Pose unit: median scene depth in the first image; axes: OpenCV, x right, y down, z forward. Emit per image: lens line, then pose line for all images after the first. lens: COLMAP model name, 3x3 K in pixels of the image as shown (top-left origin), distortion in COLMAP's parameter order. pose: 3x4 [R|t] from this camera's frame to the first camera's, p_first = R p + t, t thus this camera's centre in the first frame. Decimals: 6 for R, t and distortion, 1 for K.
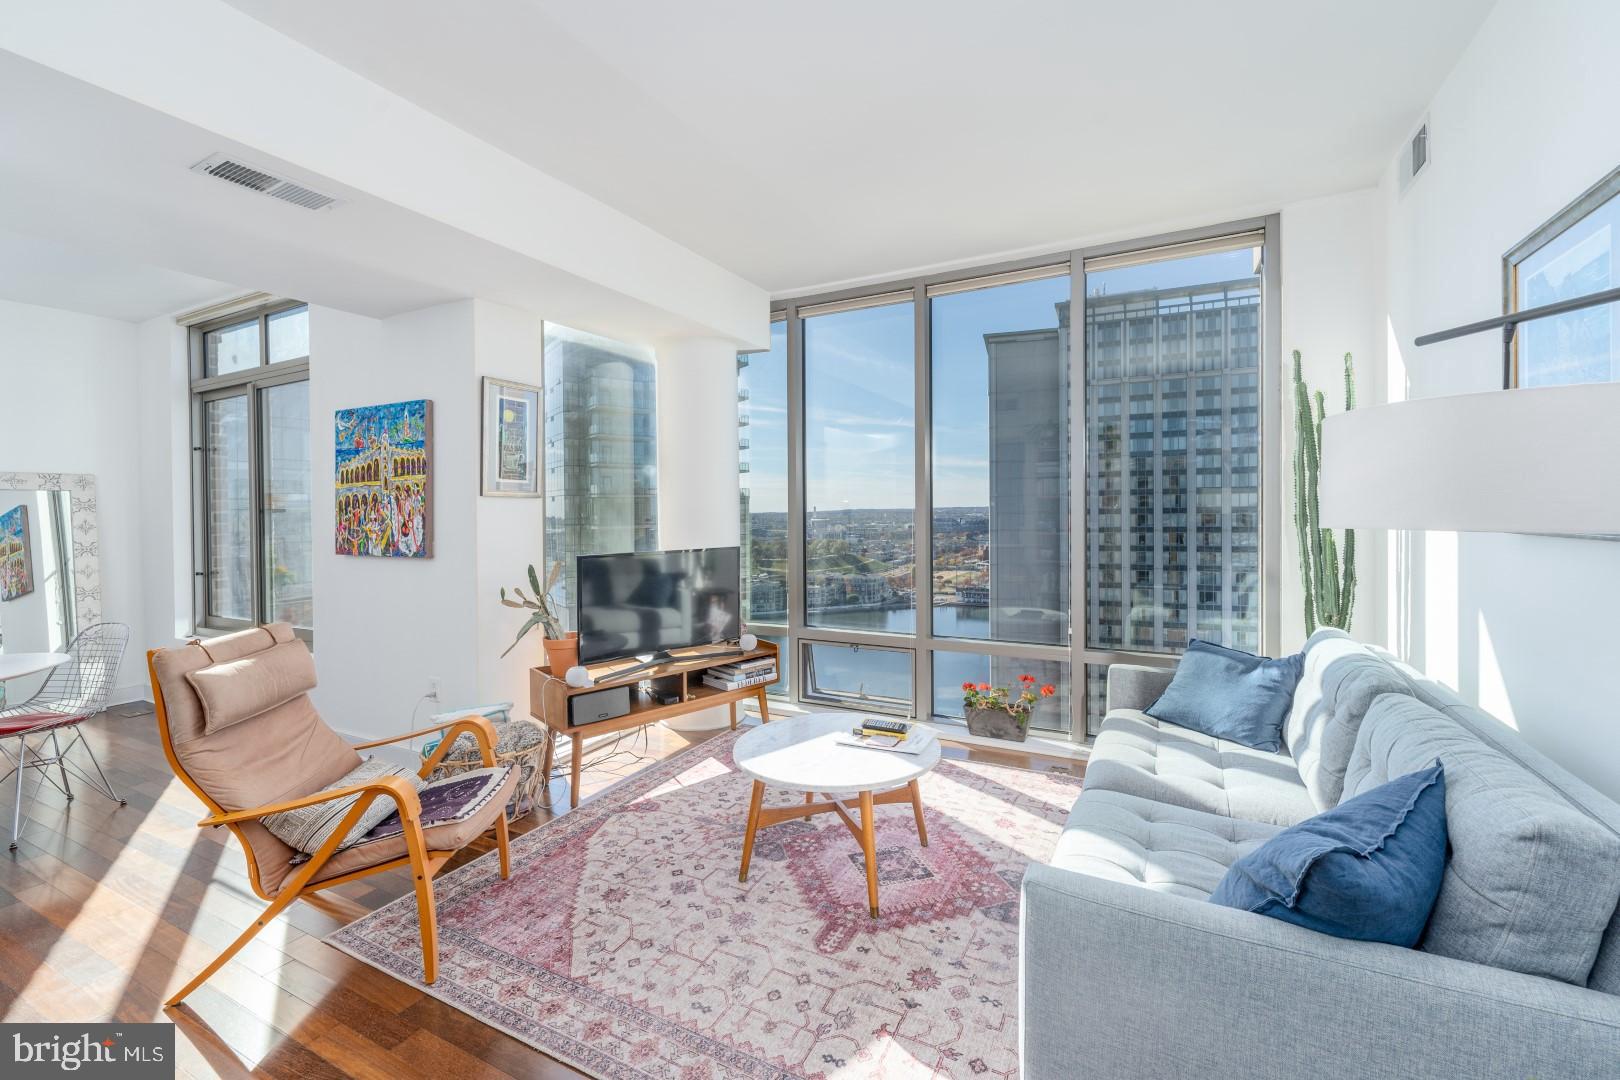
lens RADIAL K [[662.1, 0, 823.1], [0, 662.1, 518.4], [0, 0, 1]] dist [0.005281, -0.001974]
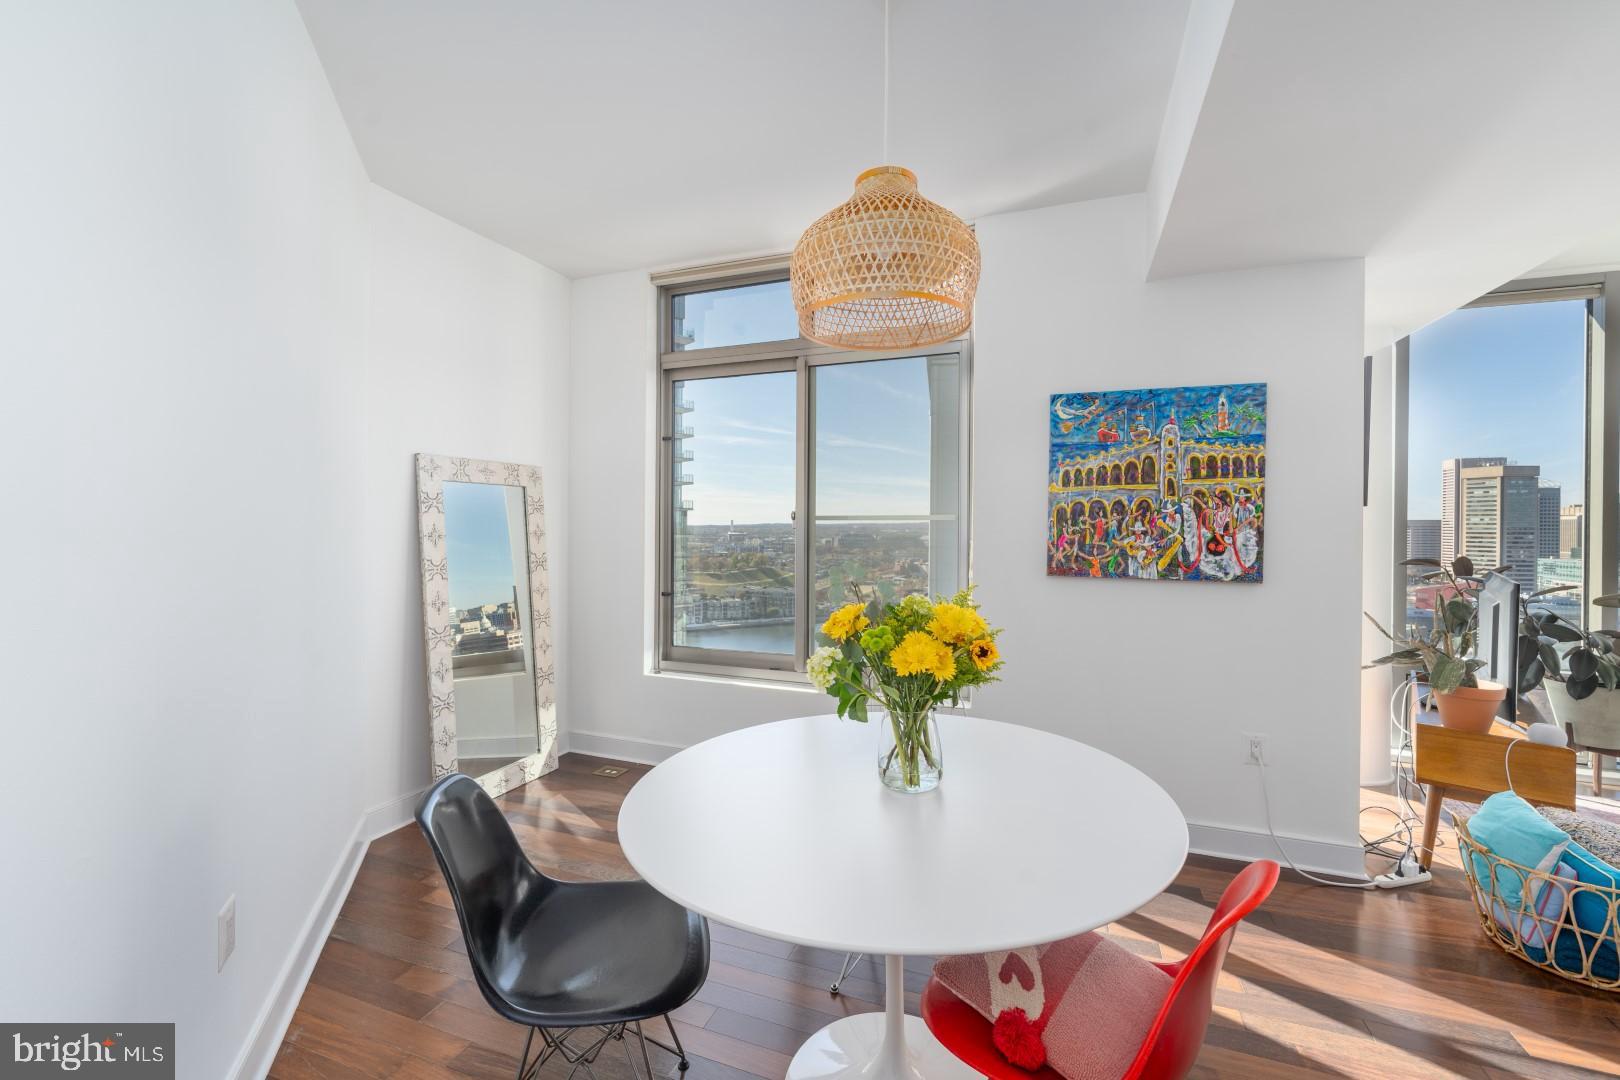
lens RADIAL K [[662.1, 0, 805.1], [0, 662.1, 528.0], [0, 0, 1]] dist [0.005281, -0.001974]
pose [[0.995042, 0.017893, 0.097832, -0.929502], [-0.017255, 0.999824, -0.007363, 0.007056], [-0.097947, 0.005638, 0.995176, 0.203045]]
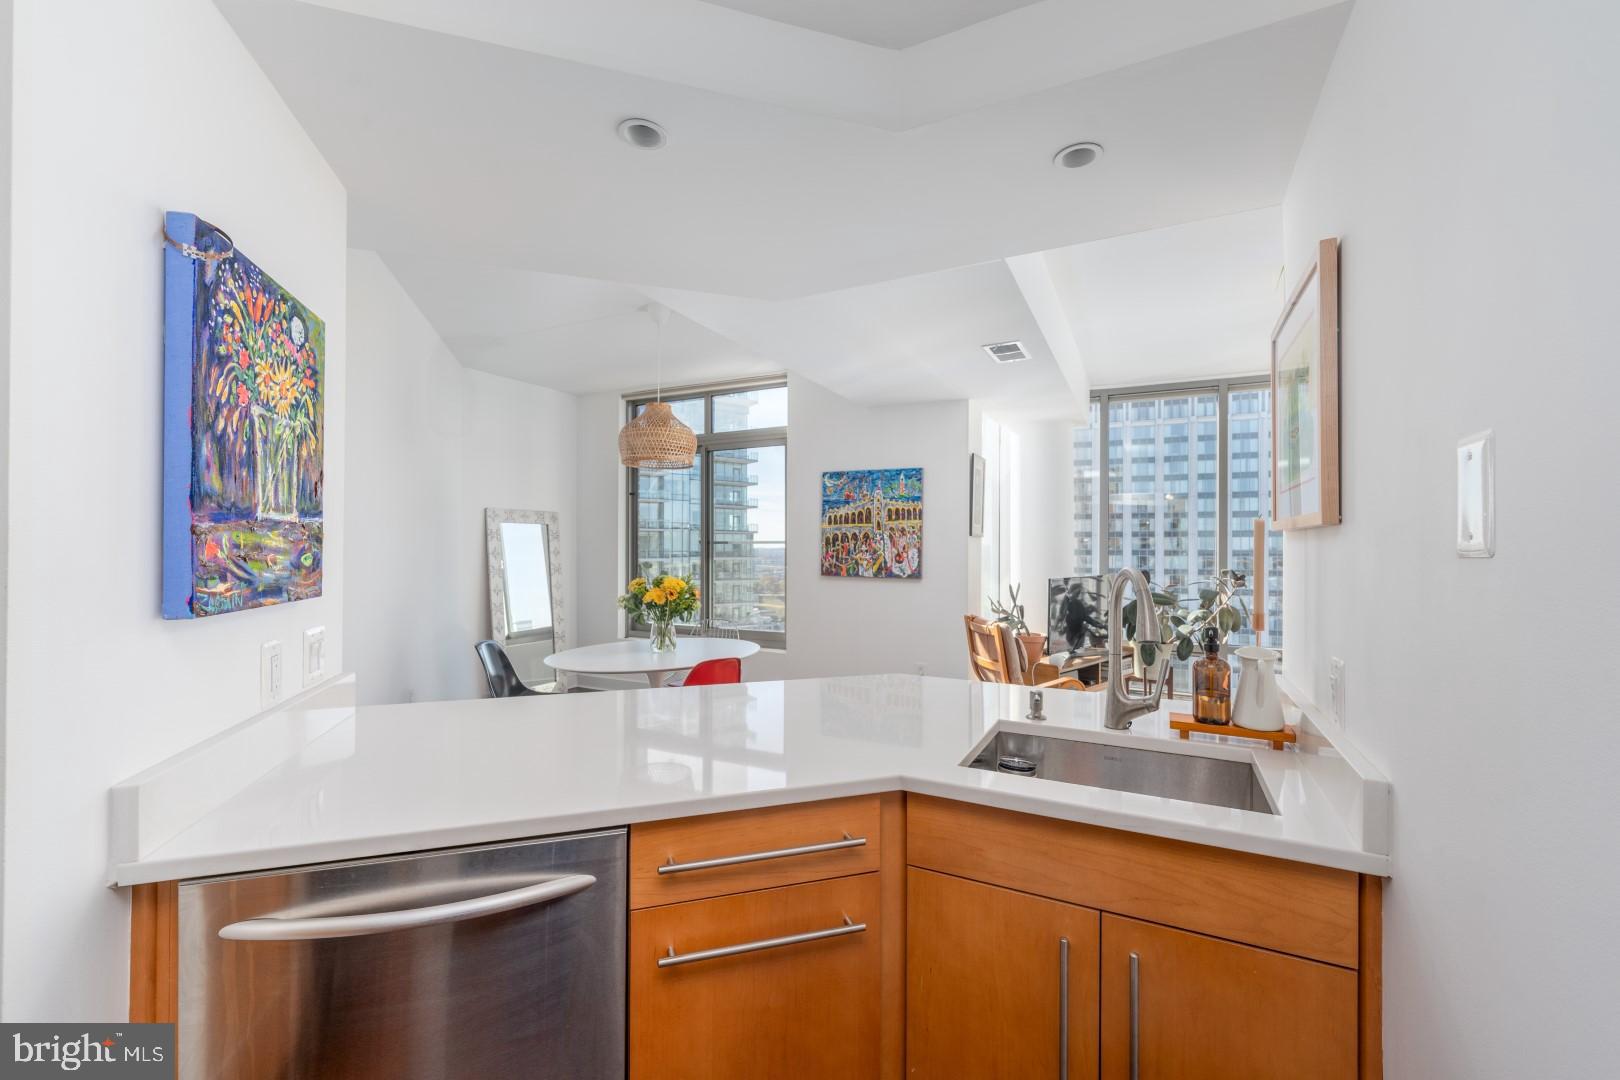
lens RADIAL K [[662.1, 0, 822.2], [0, 662.1, 527.0], [0, 0, 1]] dist [0.005281, -0.001974]
pose [[0.999831, 0.018011, 0.003768, -0.623397], [-0.017839, 0.998977, -0.041550, 0.008979], [-0.004513, 0.041475, 0.999129, -0.323978]]
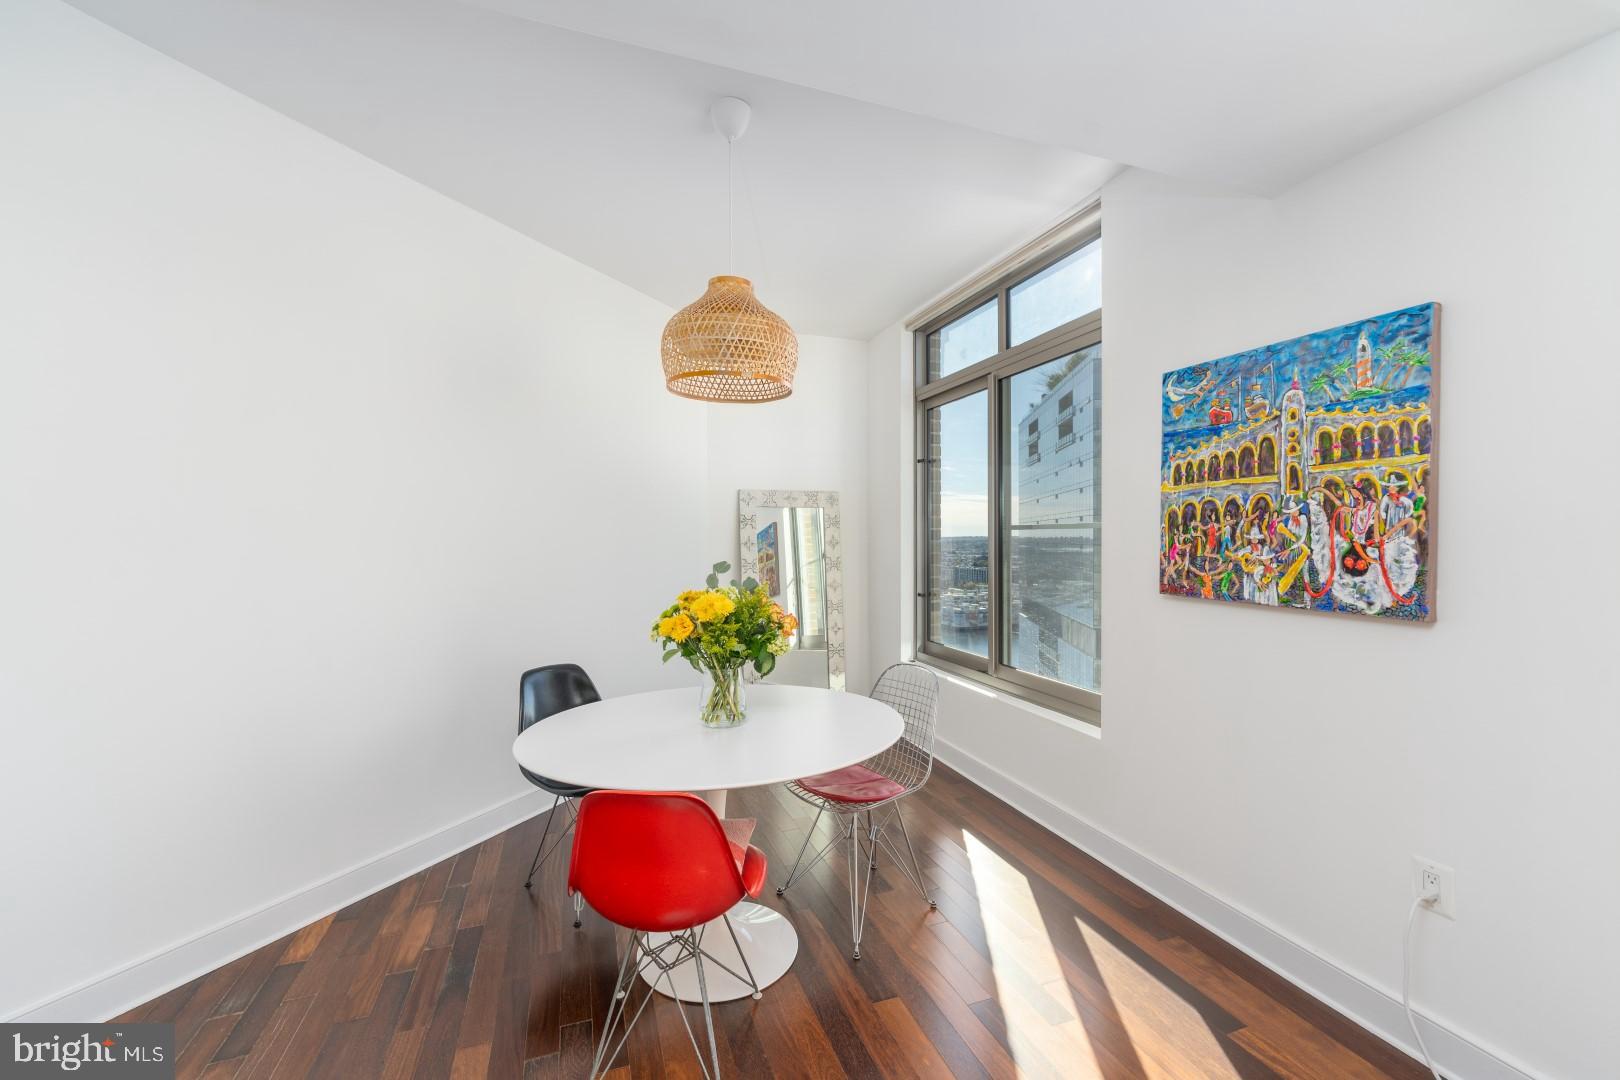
lens RADIAL K [[662.1, 0, 808.3], [0, 662.1, 536.4], [0, 0, 1]] dist [0.005281, -0.001974]
pose [[0.719494, 0.012228, -0.694391, -0.447943], [-0.012984, 0.999907, 0.004154, -0.000320], [0.694378, 0.006027, 0.719586, 0.244171]]
